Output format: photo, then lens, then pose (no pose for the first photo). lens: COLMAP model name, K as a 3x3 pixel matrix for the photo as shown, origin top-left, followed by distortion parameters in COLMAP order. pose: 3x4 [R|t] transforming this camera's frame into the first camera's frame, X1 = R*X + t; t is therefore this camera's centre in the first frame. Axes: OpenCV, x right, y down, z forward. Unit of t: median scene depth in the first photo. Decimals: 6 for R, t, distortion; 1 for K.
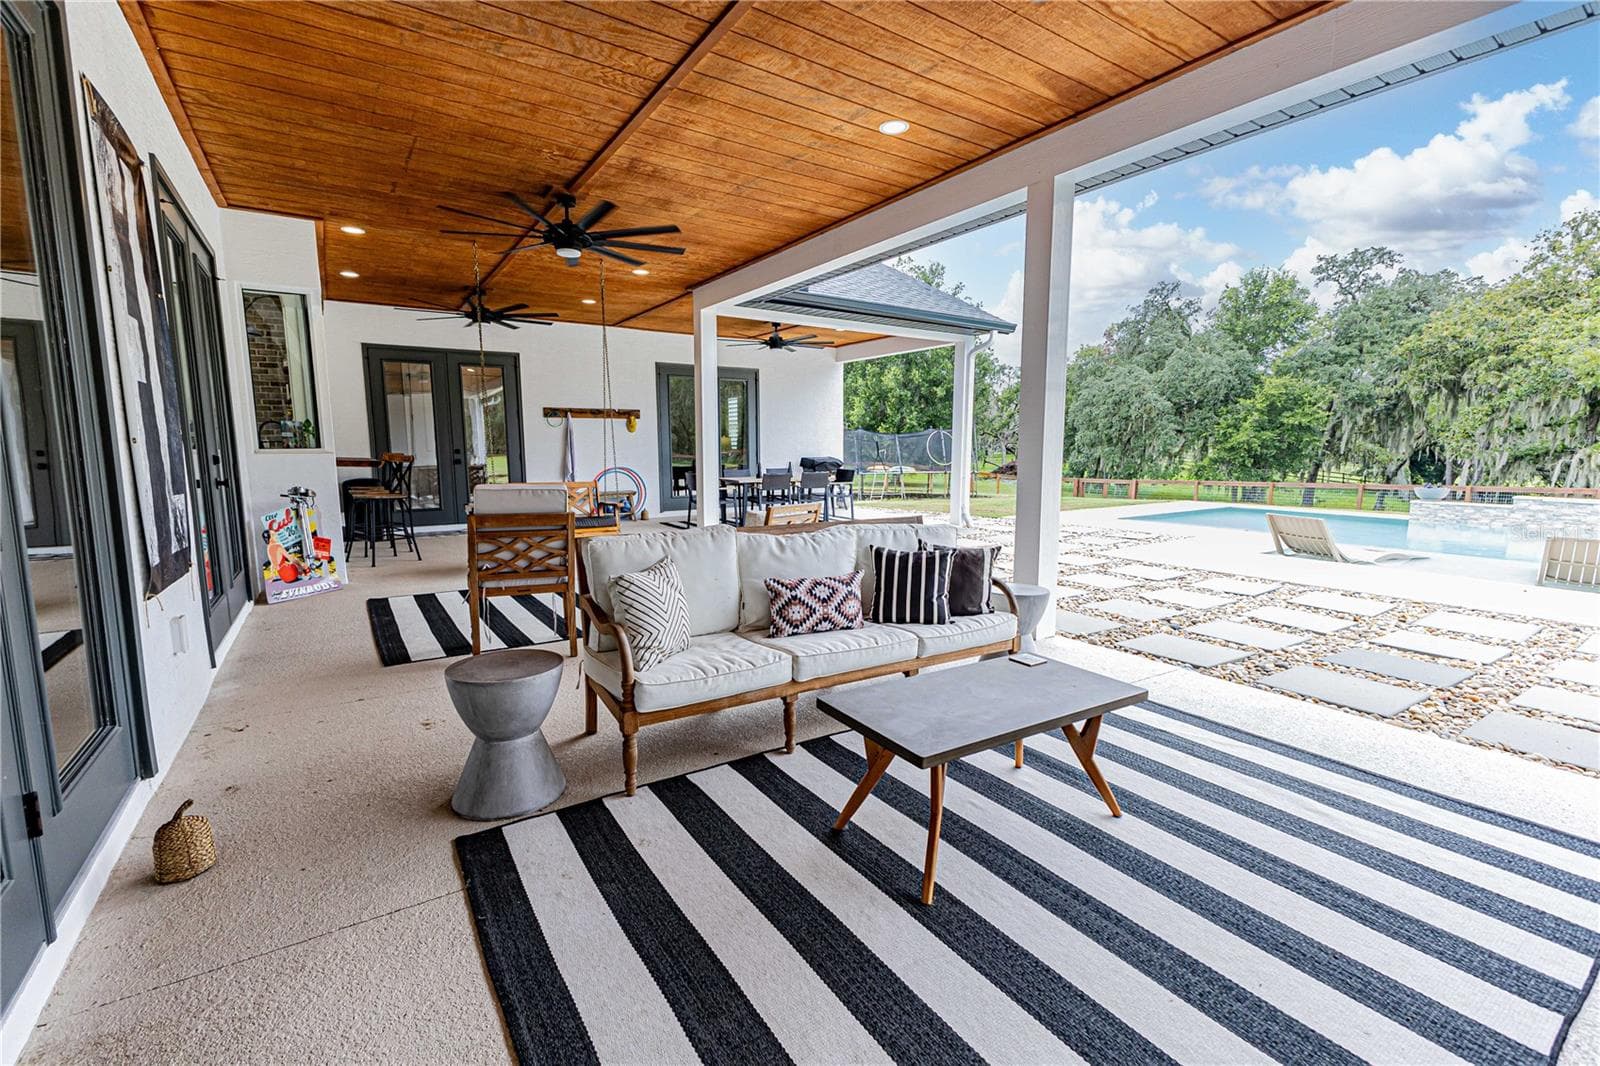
lens RADIAL K [[684.5, 0, 810.3], [0, 684.5, 530.8], [0, 0, 1]] dist [0.011319, -0.002453]
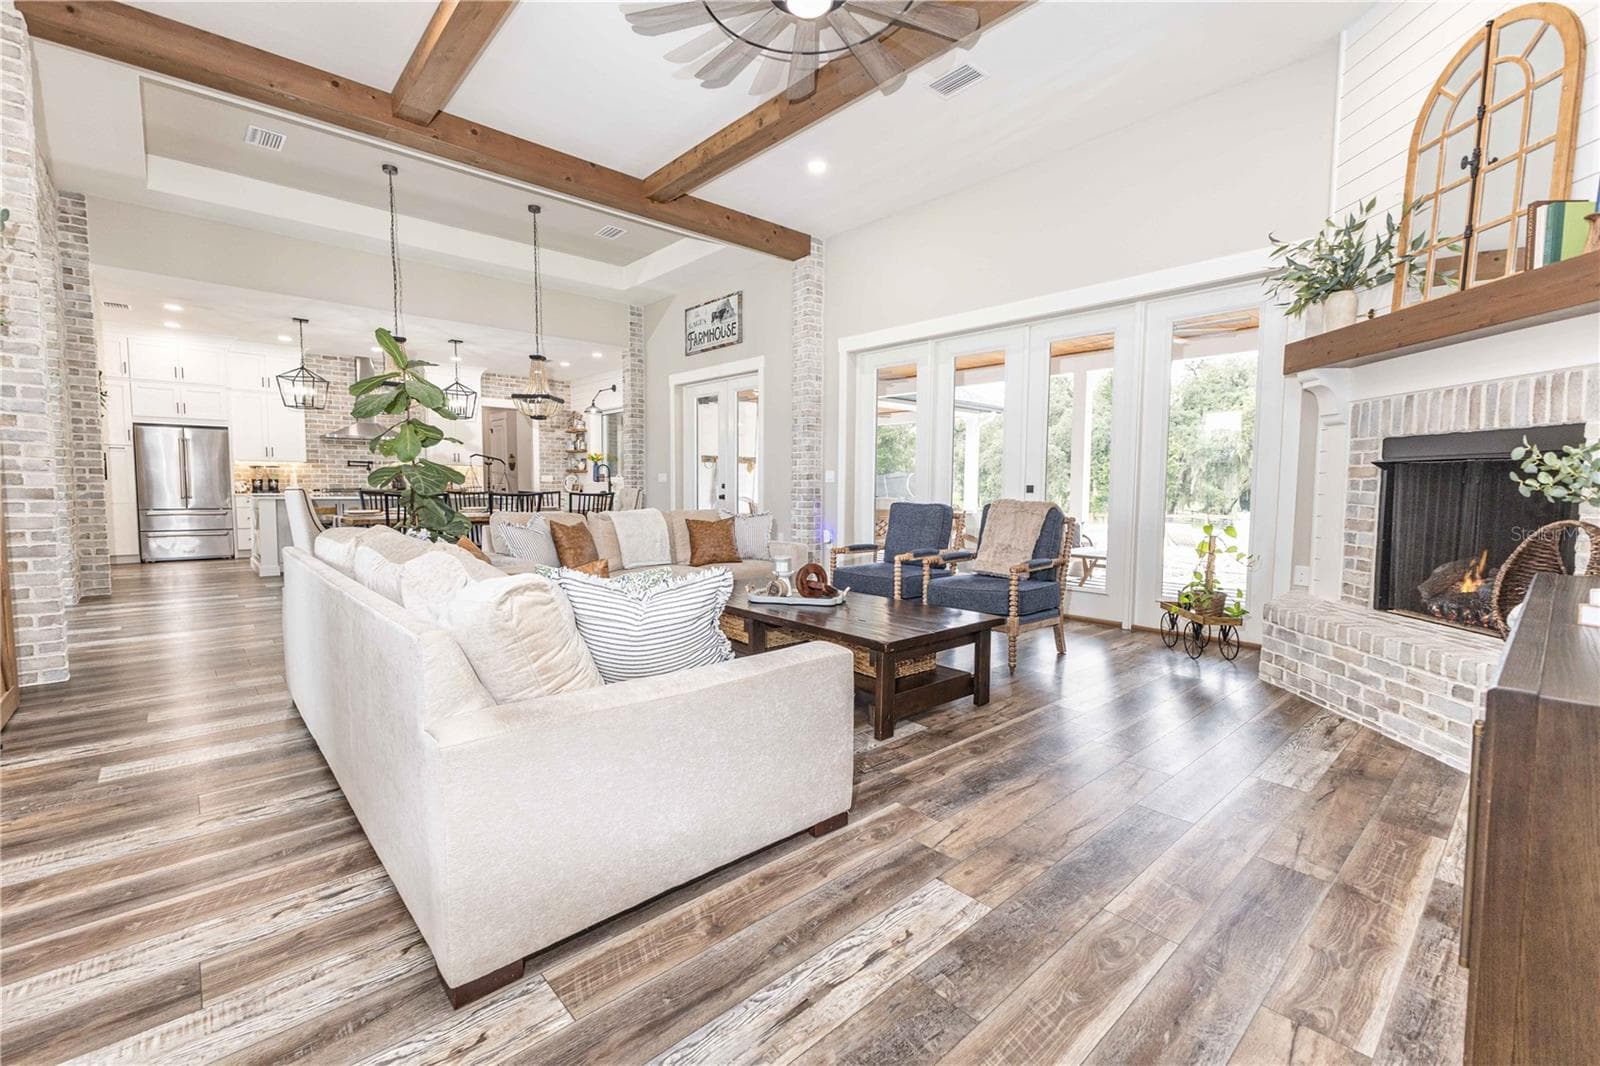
lens RADIAL K [[684.5, 0, 821.9], [0, 684.5, 545.2], [0, 0, 1]] dist [0.011319, -0.002453]
pose [[0.986522, -0.009349, 0.163363, -0.114169], [0.015829, 0.999137, -0.038407, 0.021187], [-0.162863, 0.040475, 0.985818, -0.140783]]
